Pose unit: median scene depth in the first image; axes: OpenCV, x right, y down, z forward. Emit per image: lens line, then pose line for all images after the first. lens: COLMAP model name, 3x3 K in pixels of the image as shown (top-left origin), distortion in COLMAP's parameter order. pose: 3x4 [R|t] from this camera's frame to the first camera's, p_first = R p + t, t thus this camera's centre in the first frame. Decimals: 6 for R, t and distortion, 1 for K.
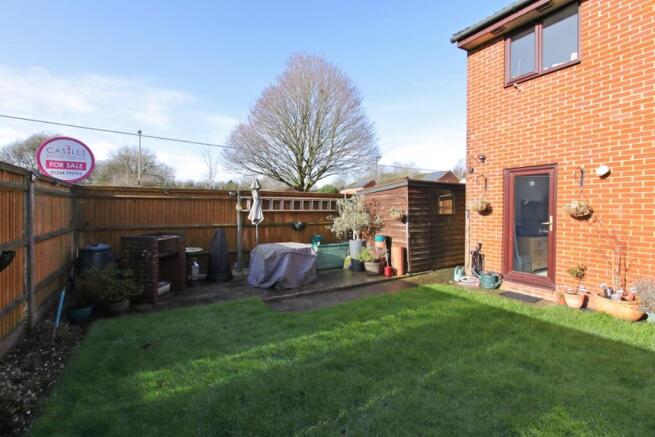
lens RADIAL K [[302.6, 0, 327.6], [0, 302.6, 212.8], [0, 0, 1]] dist [-0.015285, 0.001859]
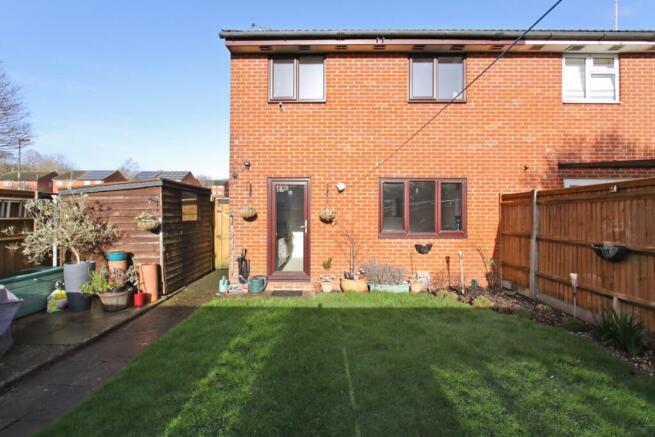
lens RADIAL K [[302.6, 0, 325.5], [0, 302.6, 211.8], [0, 0, 1]] dist [-0.015285, 0.001859]
pose [[0.529229, 0.002684, 0.848475, -0.218235], [0.012645, 0.999859, -0.011050, -0.009231], [-0.848385, 0.016577, 0.529120, 0.251783]]
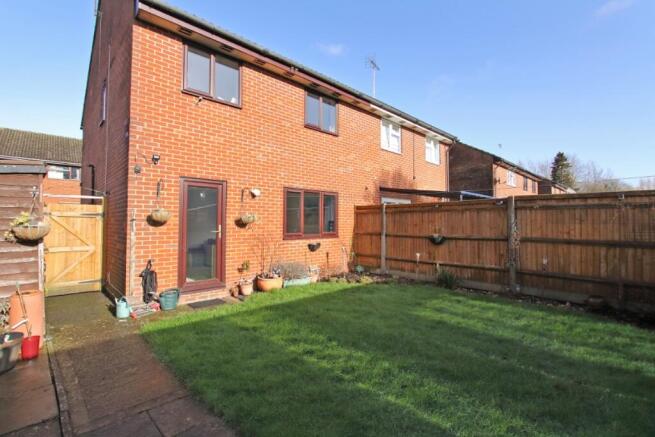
lens RADIAL K [[302.6, 0, 329.1], [0, 302.6, 212.8], [0, 0, 1]] dist [-0.015285, 0.001859]
pose [[-0.221638, 0.024339, 0.974825, -0.432410], [0.009058, 0.999697, -0.022901, -0.005589], [-0.975087, 0.003755, -0.221791, 0.742222]]
